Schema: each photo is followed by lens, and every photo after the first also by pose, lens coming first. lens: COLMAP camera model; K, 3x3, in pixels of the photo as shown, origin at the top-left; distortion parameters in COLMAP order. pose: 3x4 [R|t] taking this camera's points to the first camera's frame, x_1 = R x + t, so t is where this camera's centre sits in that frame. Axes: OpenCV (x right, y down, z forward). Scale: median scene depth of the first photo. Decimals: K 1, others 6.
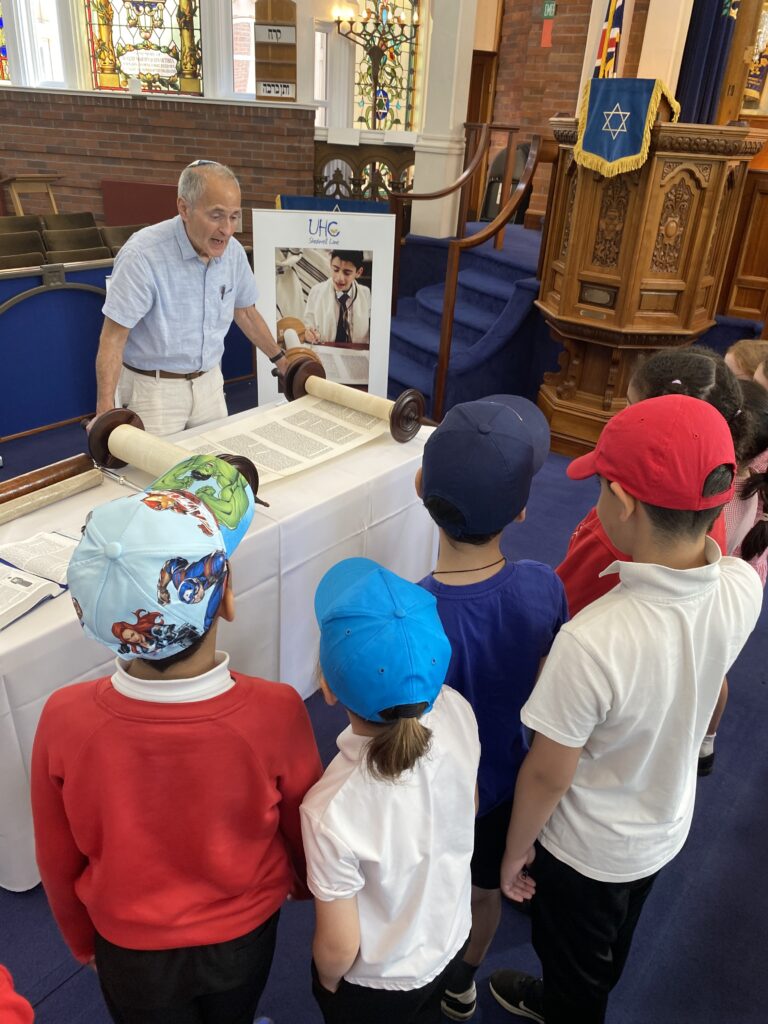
lens RADIAL K [[777.9, 0, 388.9], [0, 777.9, 546.2], [0, 0, 1]] dist [-0.030455, -0.001279]
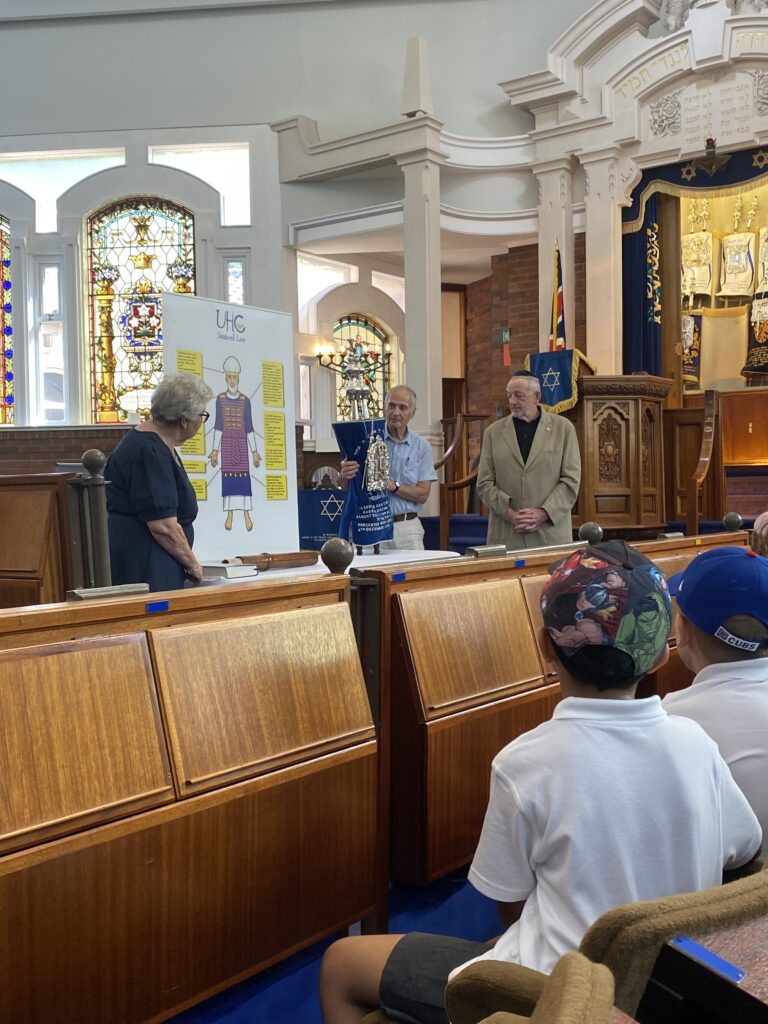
lens RADIAL K [[1142.4, 0, 395.4], [0, 1142.4, 562.5], [0, 0, 1]] dist [-0.024835, 0.000000]
pose [[0.996089, -0.077334, 0.042727, -0.050414], [0.088239, 0.895173, -0.436897, 0.325862], [-0.004461, 0.438959, 0.898496, -0.368422]]
